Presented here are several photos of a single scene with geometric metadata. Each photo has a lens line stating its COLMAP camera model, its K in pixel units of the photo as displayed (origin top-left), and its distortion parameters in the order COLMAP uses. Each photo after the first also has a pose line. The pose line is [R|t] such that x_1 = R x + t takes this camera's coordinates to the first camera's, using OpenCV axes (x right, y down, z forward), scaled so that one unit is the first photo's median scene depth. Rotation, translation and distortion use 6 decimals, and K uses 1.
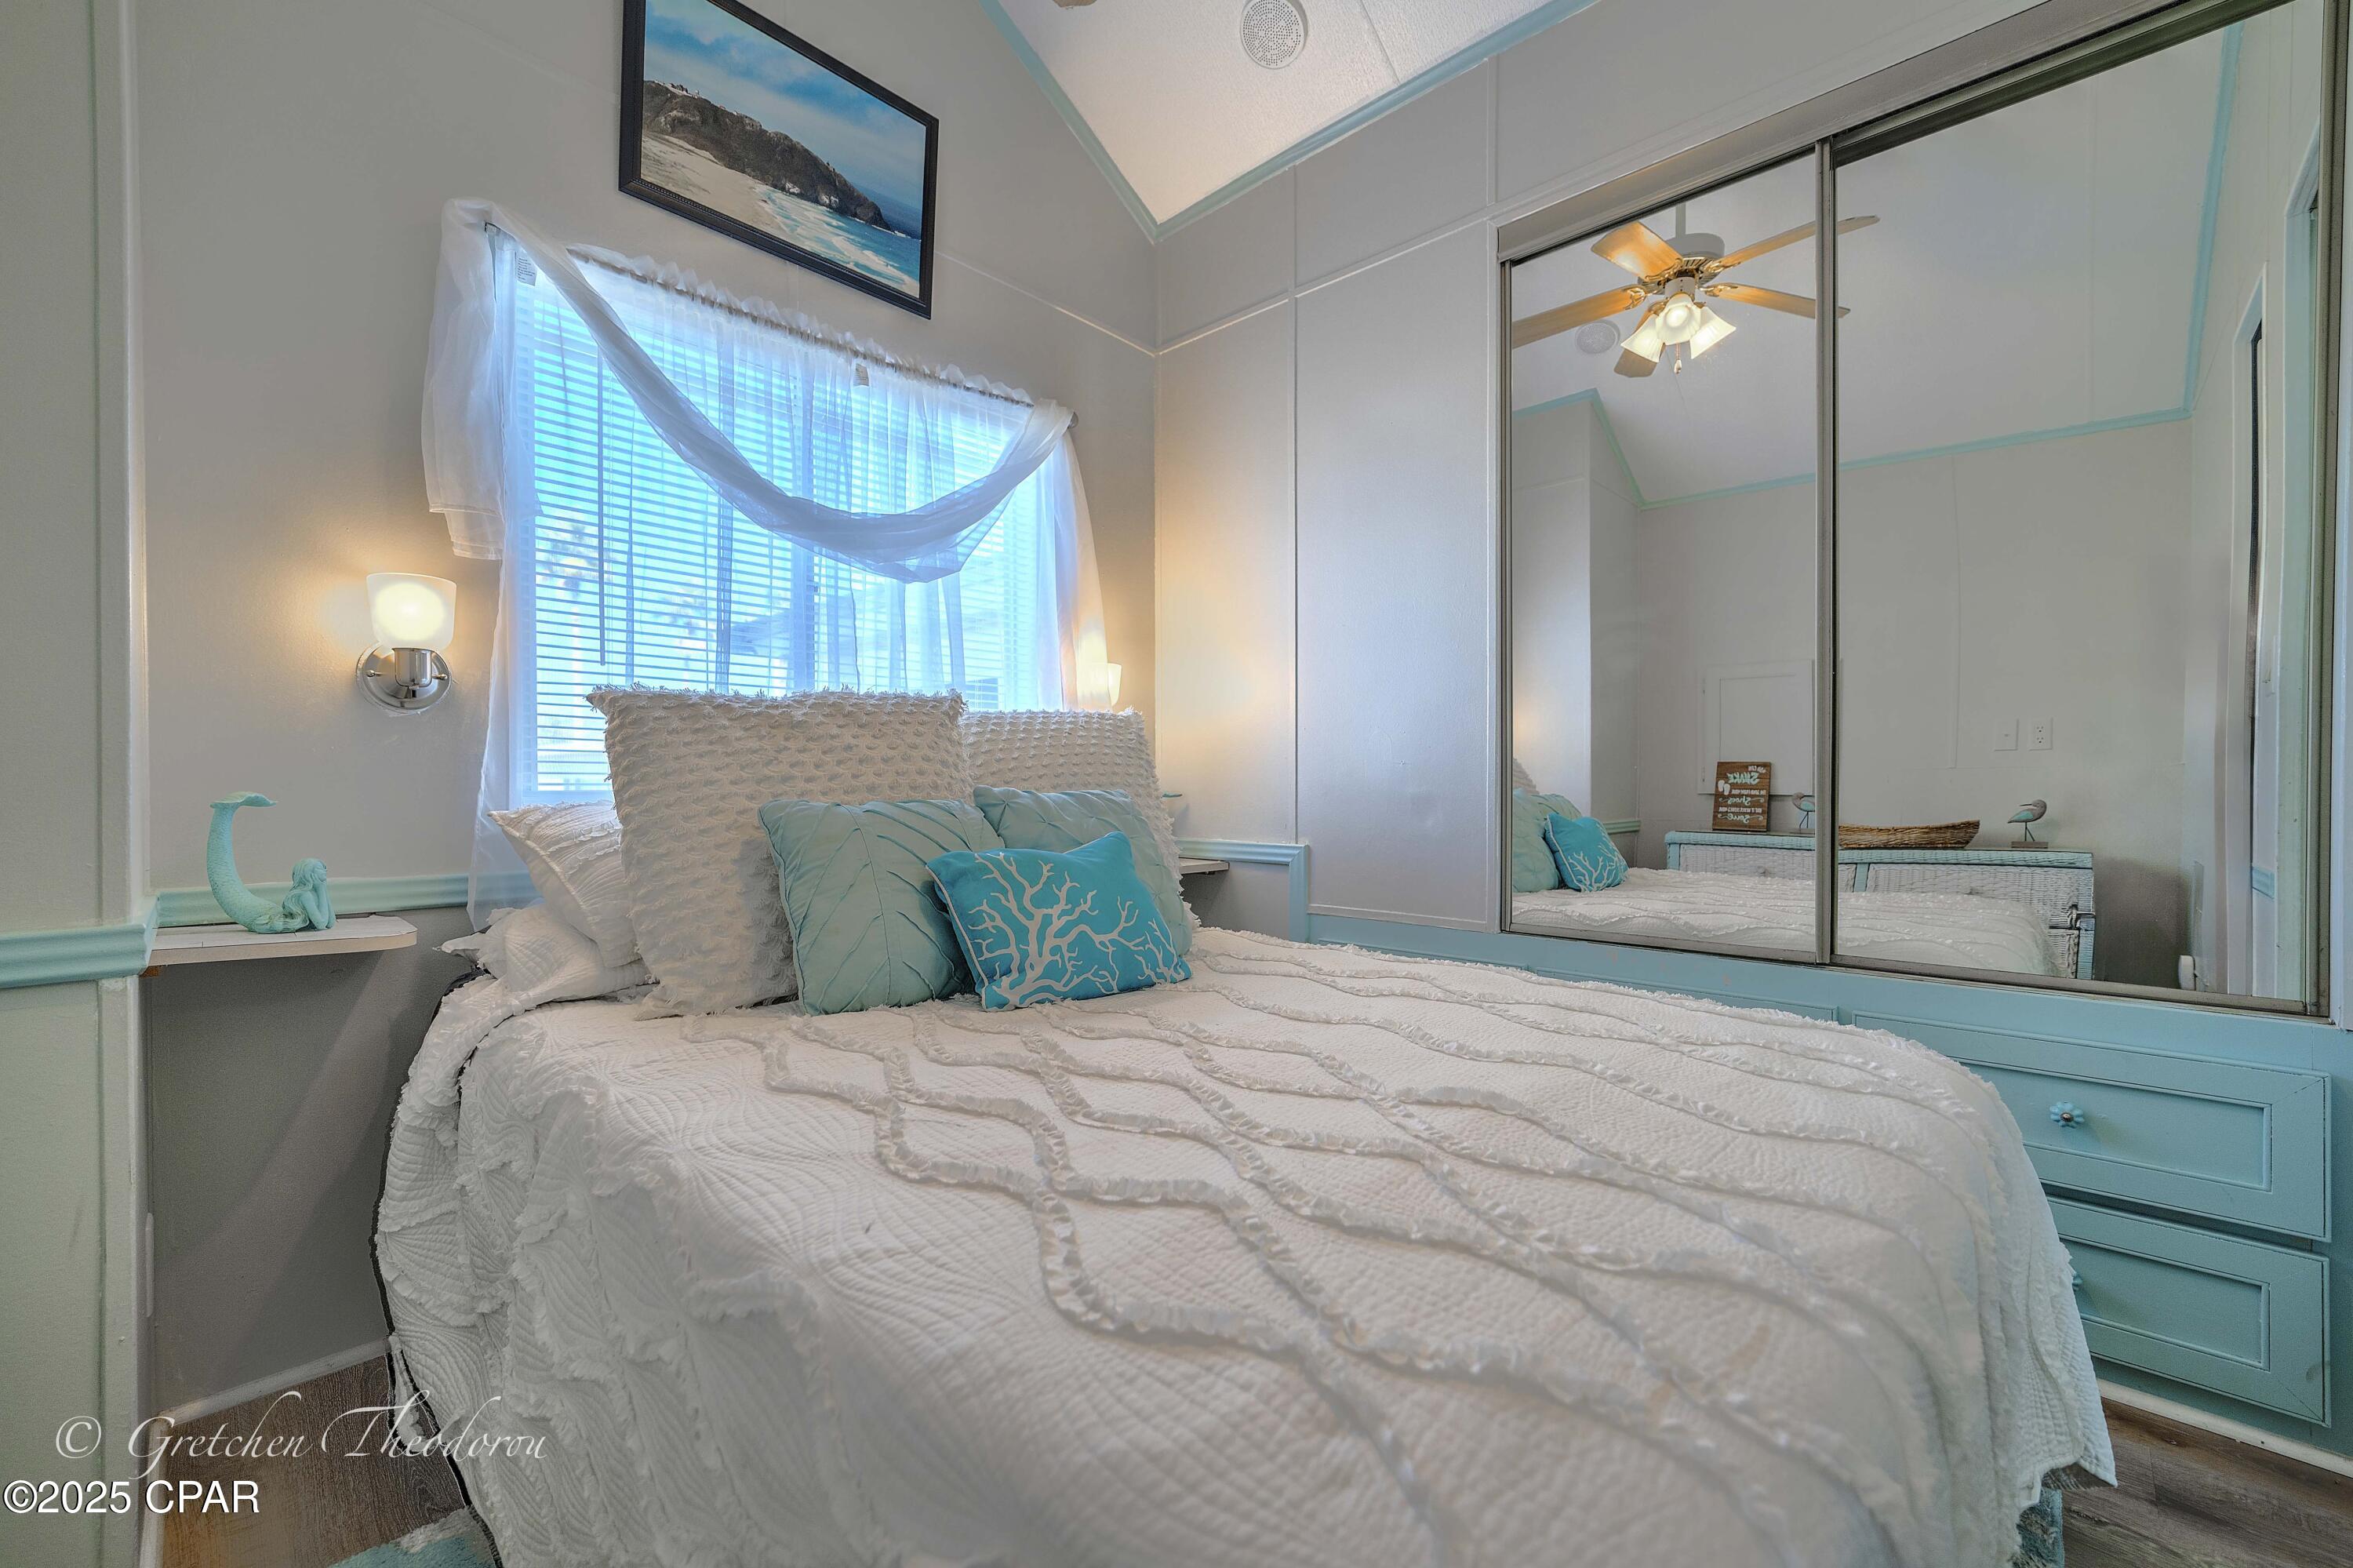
lens RADIAL K [[978.4, 0, 1178.1], [0, 978.4, 787.1], [0, 0, 1]] dist [0.000164, 0.000036]
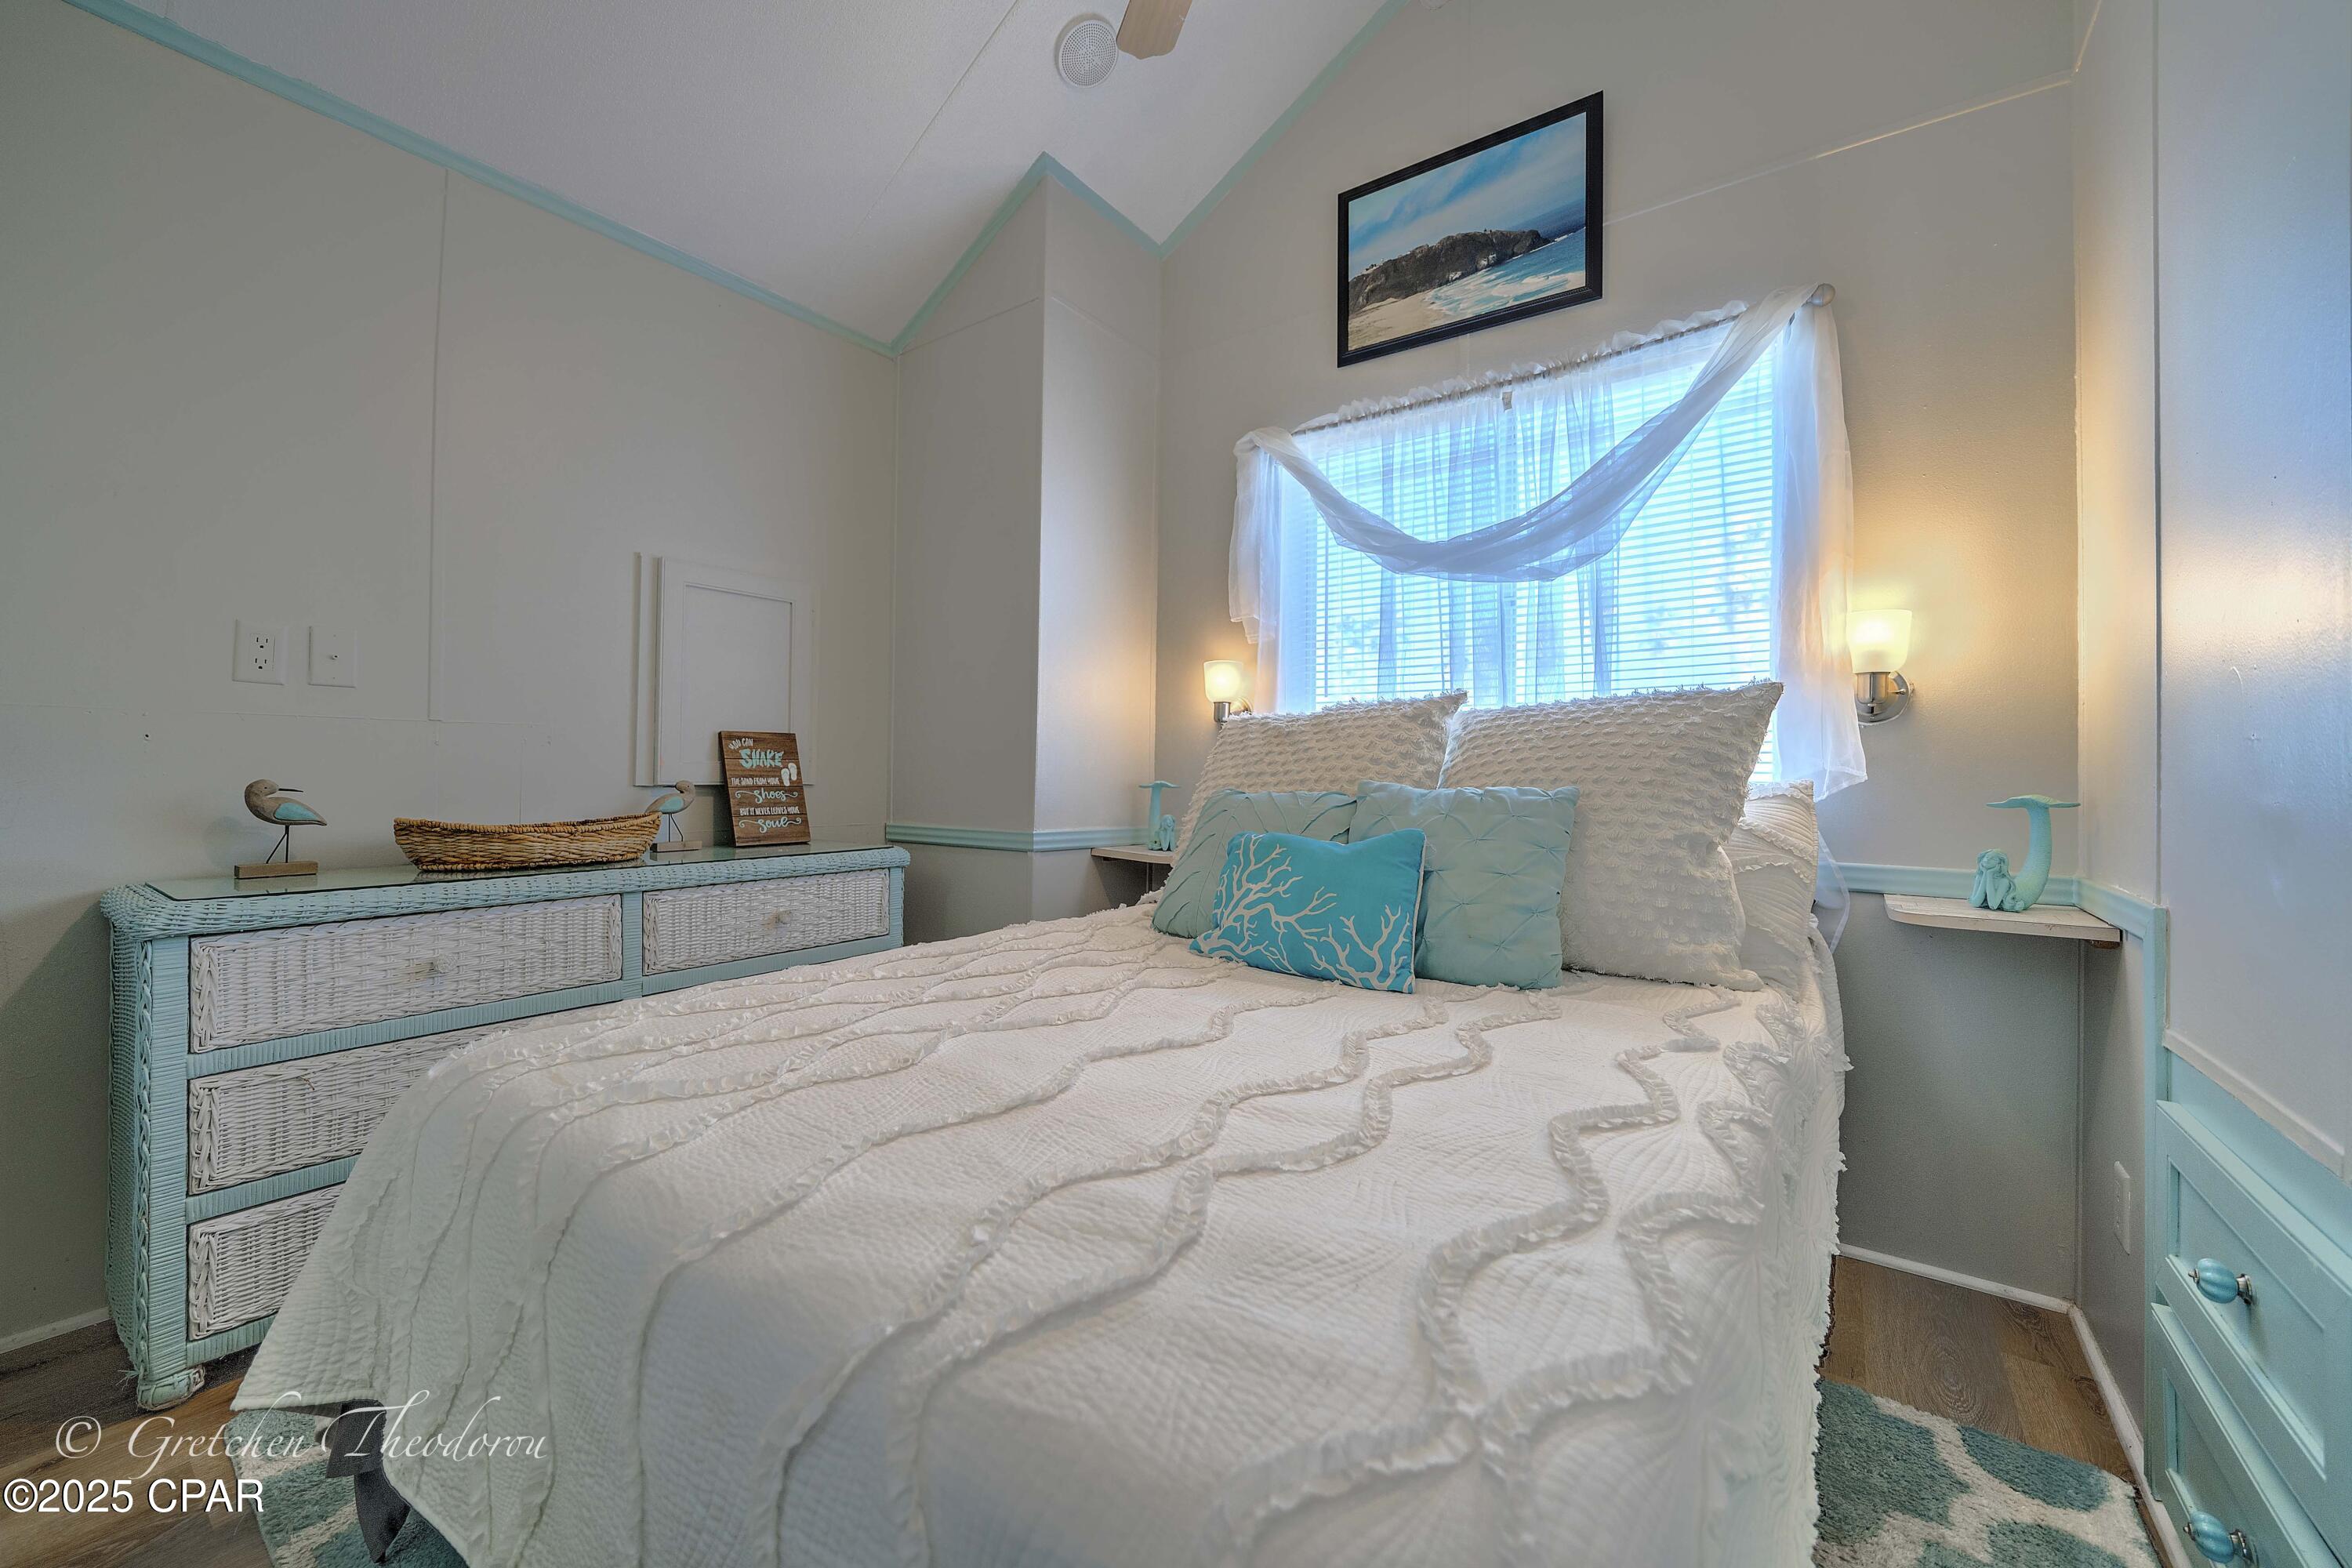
lens RADIAL K [[887.6, 0, 1179.9], [0, 887.6, 767.6], [0, 0, 1]] dist [-0.016213, 0.000380]
pose [[0.131567, -0.002809, -0.991303, 0.629276], [-0.005111, 0.999981, -0.003512, -0.007571], [0.991294, 0.005528, 0.131551, 0.535233]]
